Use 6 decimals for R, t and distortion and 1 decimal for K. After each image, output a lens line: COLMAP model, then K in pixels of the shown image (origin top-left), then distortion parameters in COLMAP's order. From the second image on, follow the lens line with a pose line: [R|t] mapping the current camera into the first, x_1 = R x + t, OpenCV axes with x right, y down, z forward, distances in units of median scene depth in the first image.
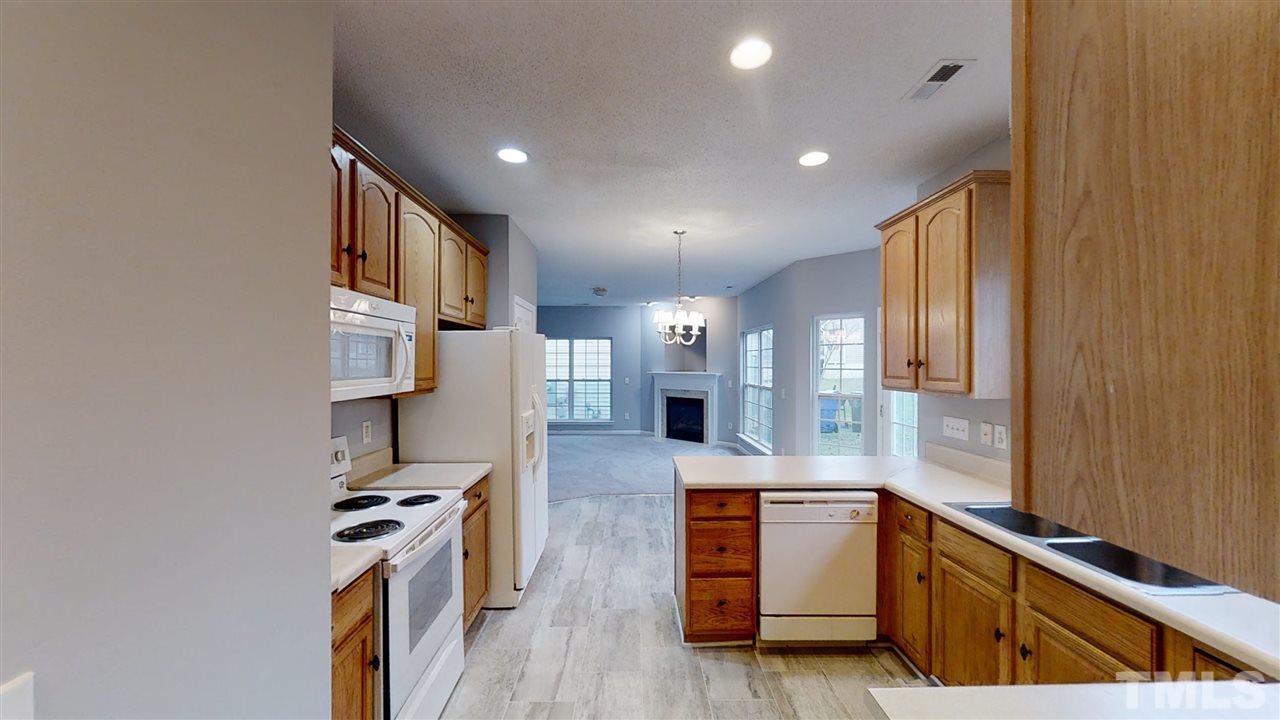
lens RADIAL K [[470.0, 0, 640.3], [0, 470.0, 363.5], [0, 0, 1]] dist [0.001012, -0.000091]
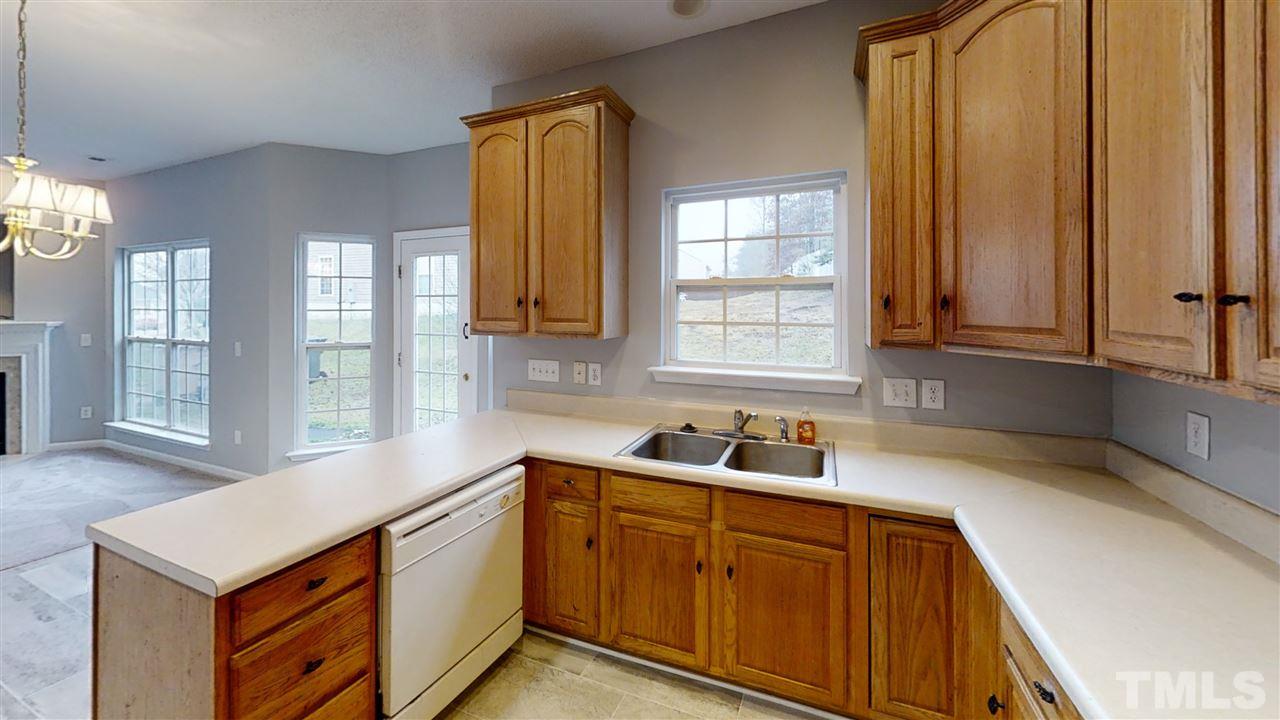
lens RADIAL K [[459.2, 0, 641.7], [0, 459.2, 355.7], [0, 0, 1]] dist [-0.009114, -0.000047]
pose [[0.402342, -0.100578, 0.909948, -0.104528], [-0.001114, 0.993892, 0.110349, 0.004759], [-0.915489, -0.045412, 0.399772, 0.501647]]
